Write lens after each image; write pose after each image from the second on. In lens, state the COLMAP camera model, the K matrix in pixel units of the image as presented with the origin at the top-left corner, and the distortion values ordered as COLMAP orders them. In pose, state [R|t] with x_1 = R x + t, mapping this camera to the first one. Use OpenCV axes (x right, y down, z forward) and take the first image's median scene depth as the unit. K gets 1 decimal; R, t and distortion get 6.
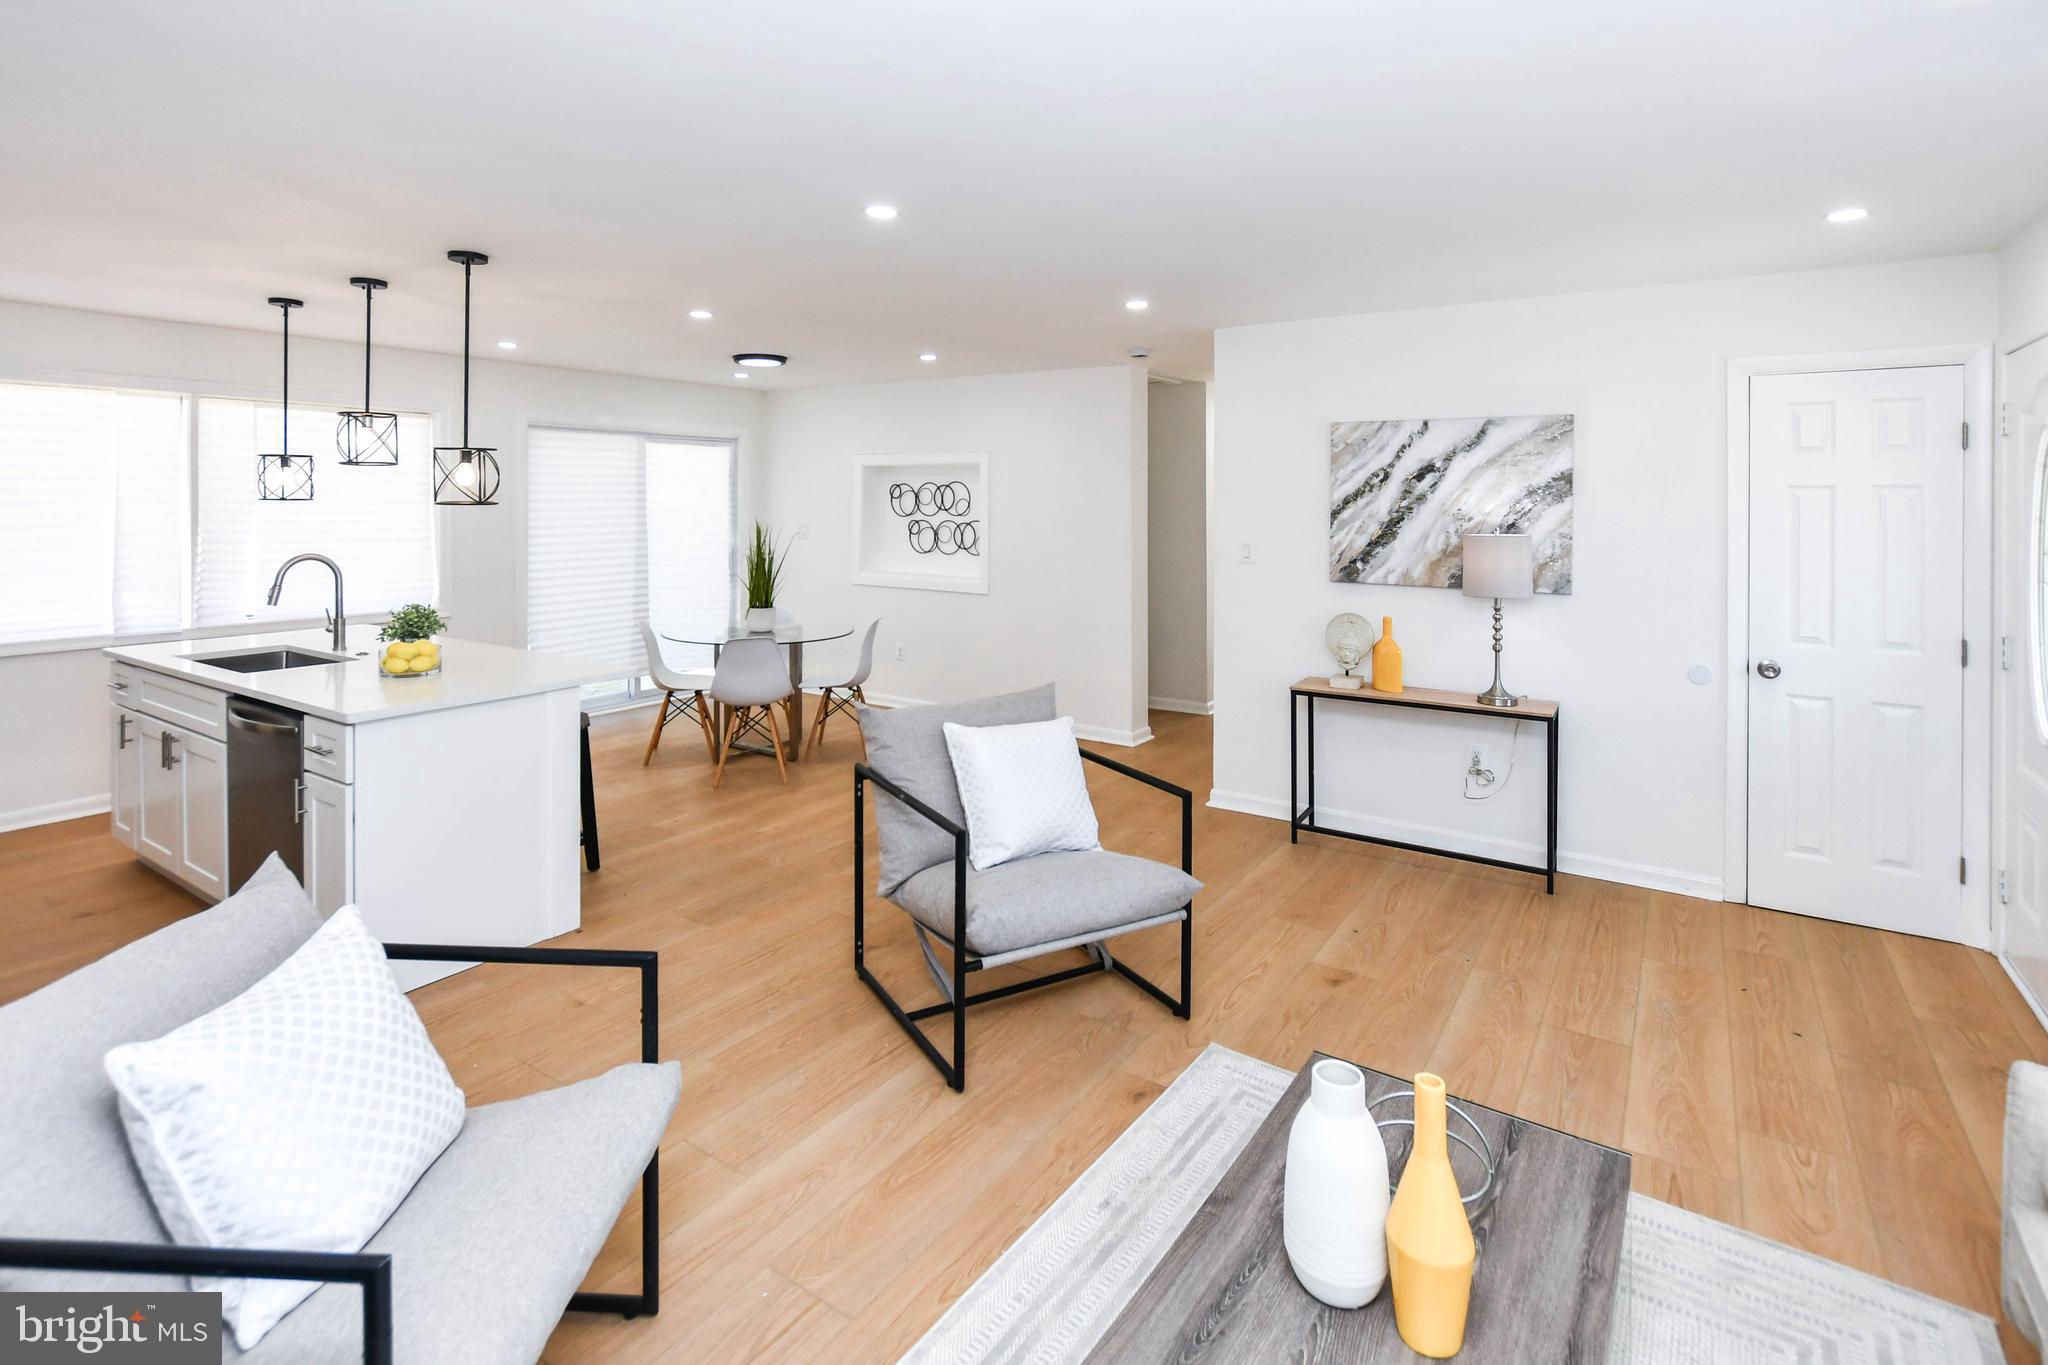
lens RADIAL K [[1002.0, 0, 1021.1], [0, 1002.0, 500.9], [0, 0, 1]] dist [0.000338, -0.000728]
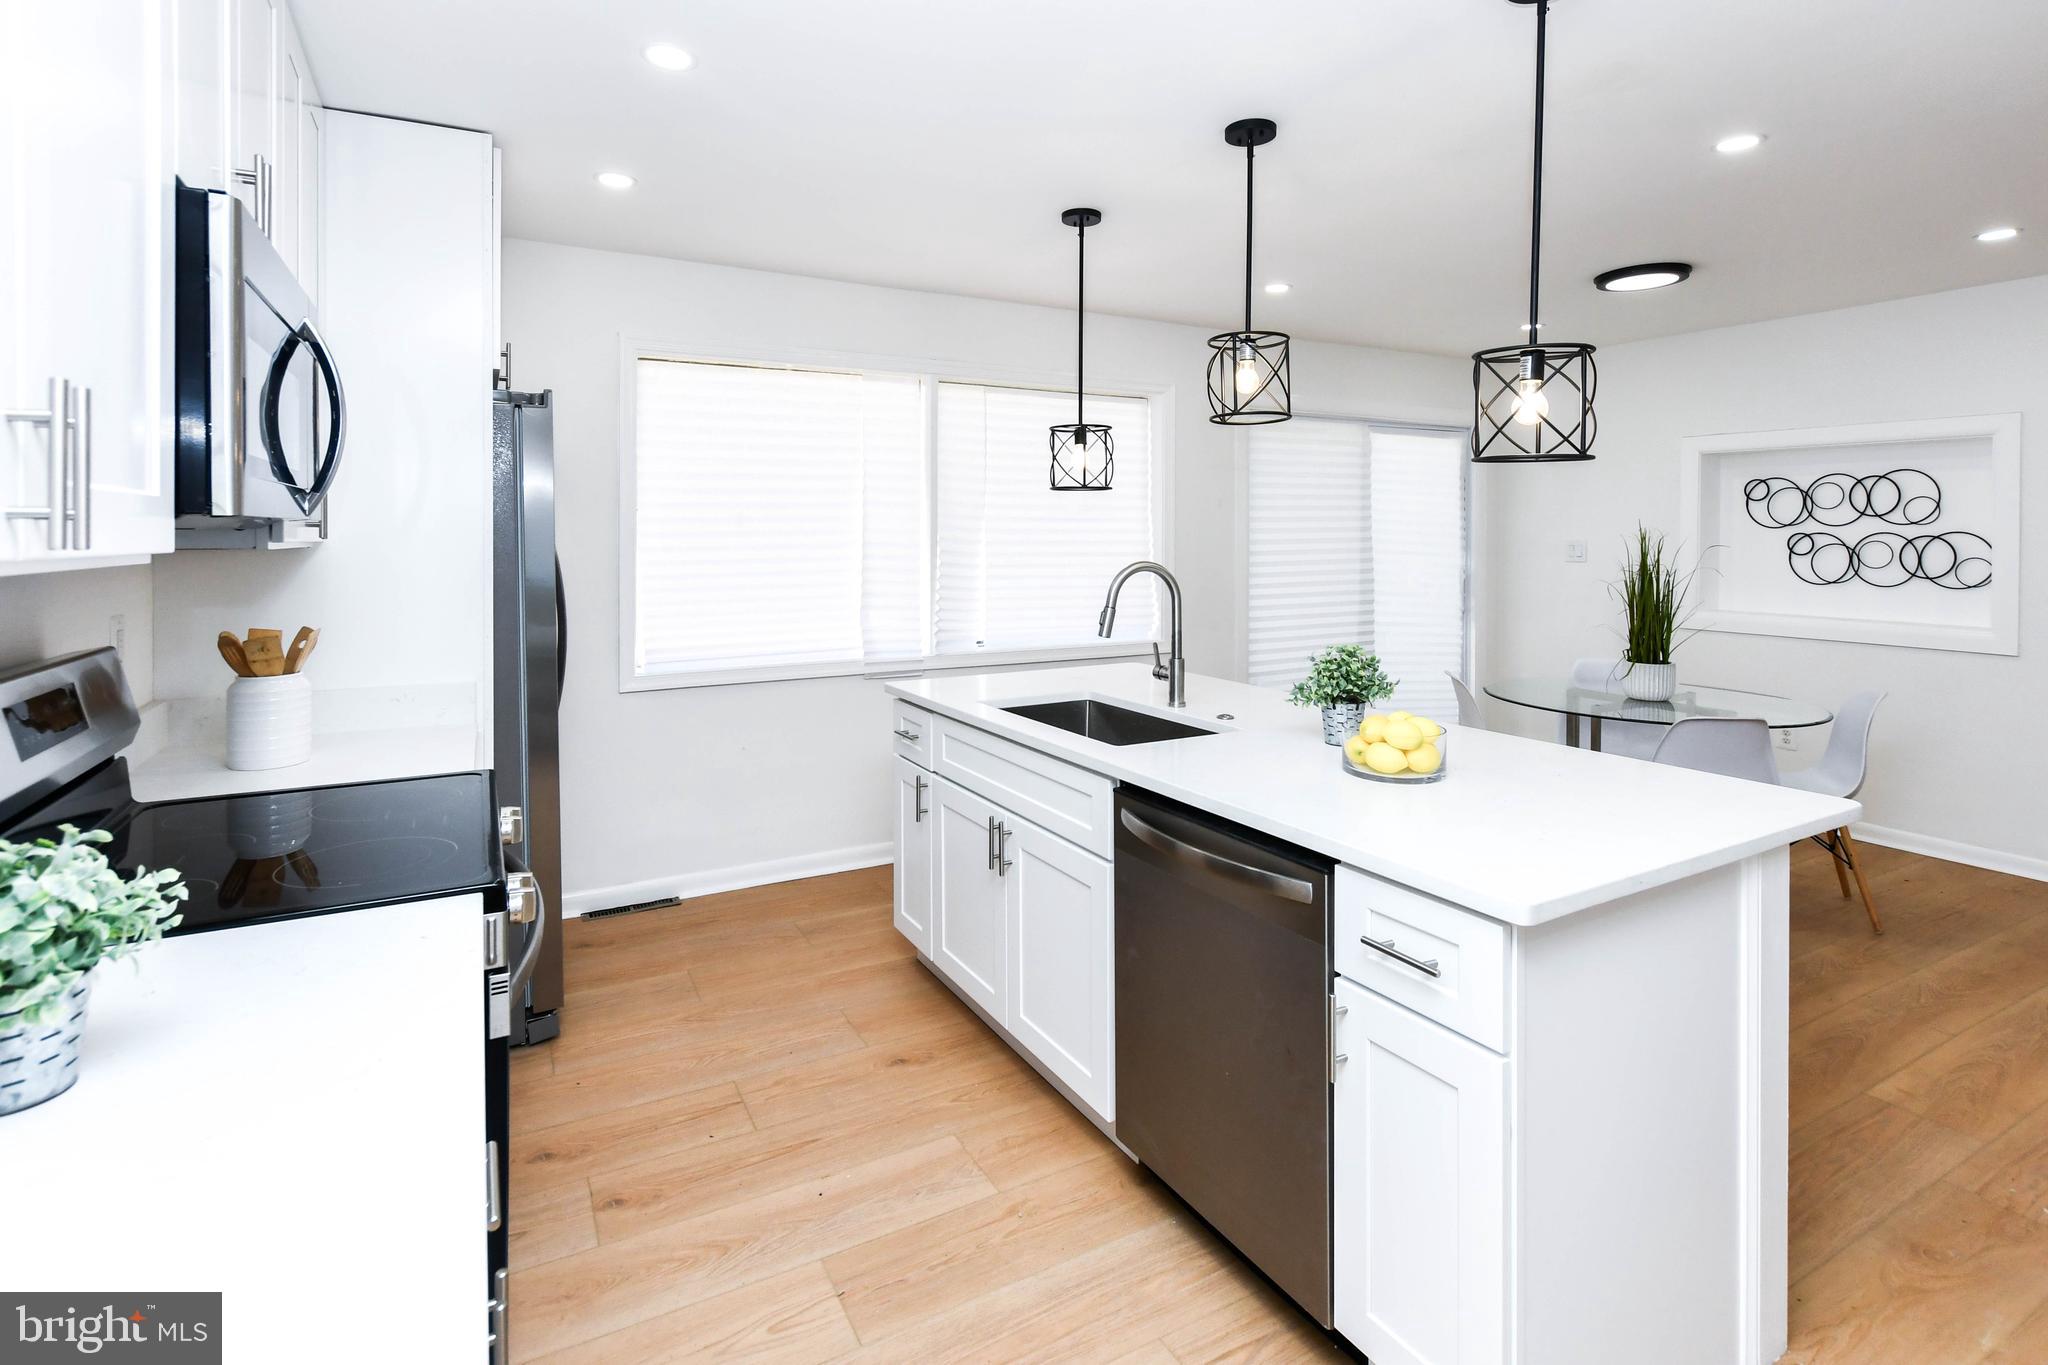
lens RADIAL K [[1026.2, 0, 1051.5], [0, 1026.2, 526.2], [0, 0, 1]] dist [0.030554, 0.000260]
pose [[0.896501, -0.008562, -0.442959, -0.288917], [0.005054, 0.999946, -0.009100, 0.022067], [0.443013, 0.005919, 0.896496, 0.221877]]
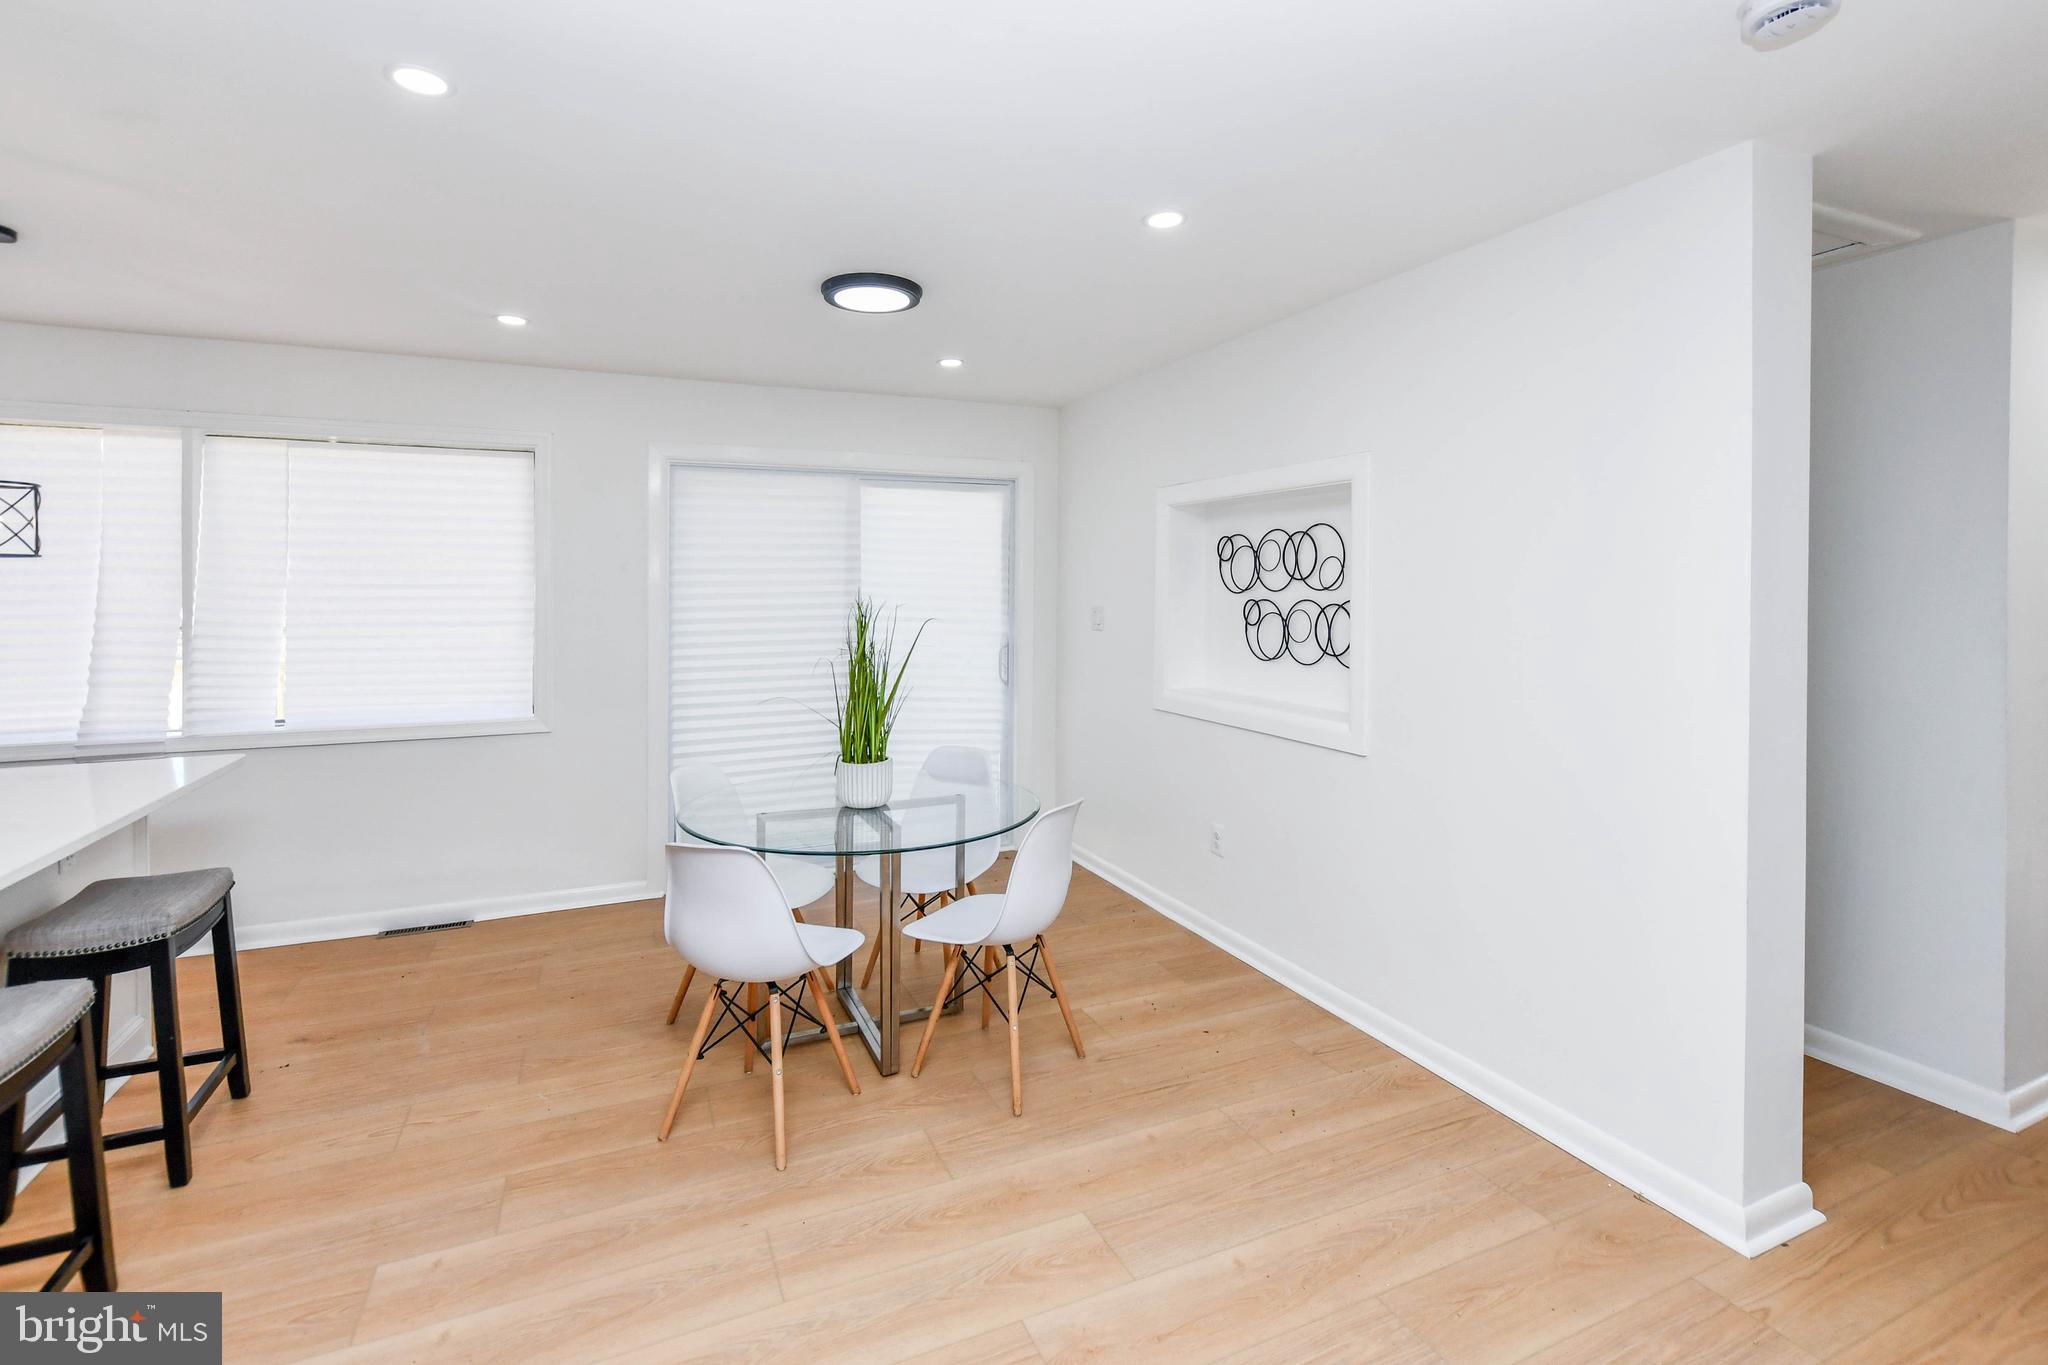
lens RADIAL K [[946.3, 0, 1008.8], [0, 946.3, 612.4], [0, 0, 1]] dist [0.000231, -0.000572]
pose [[0.846630, 0.006953, -0.532136, 0.067219], [0.006452, 0.999707, 0.023326, 0.015957], [0.532142, -0.023182, 0.846337, 0.586221]]
